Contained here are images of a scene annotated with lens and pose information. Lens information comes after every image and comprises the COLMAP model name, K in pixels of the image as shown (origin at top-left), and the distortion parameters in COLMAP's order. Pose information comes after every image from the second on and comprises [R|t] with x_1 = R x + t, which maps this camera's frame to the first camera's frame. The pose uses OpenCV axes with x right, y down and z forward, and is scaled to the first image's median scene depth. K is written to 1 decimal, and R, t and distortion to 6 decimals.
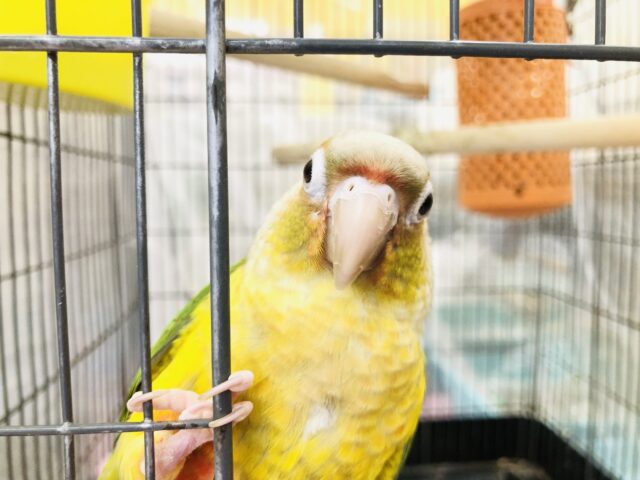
lens RADIAL K [[577.6, 0, 320.1], [0, 577.6, 230.2], [0, 0, 1]] dist [-0.045612, 0.035881]
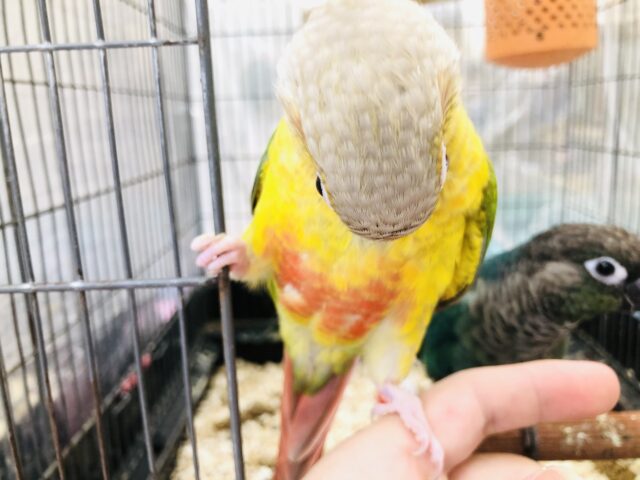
lens RADIAL K [[577.6, 0, 315.8], [0, 577.6, 244.0], [0, 0, 1]] dist [-0.045612, 0.035881]
pose [[0.993692, -0.012498, -0.111442, 0.068500], [0.028739, 0.988963, 0.145348, 0.168332], [0.108395, -0.147634, 0.983084, -0.120159]]
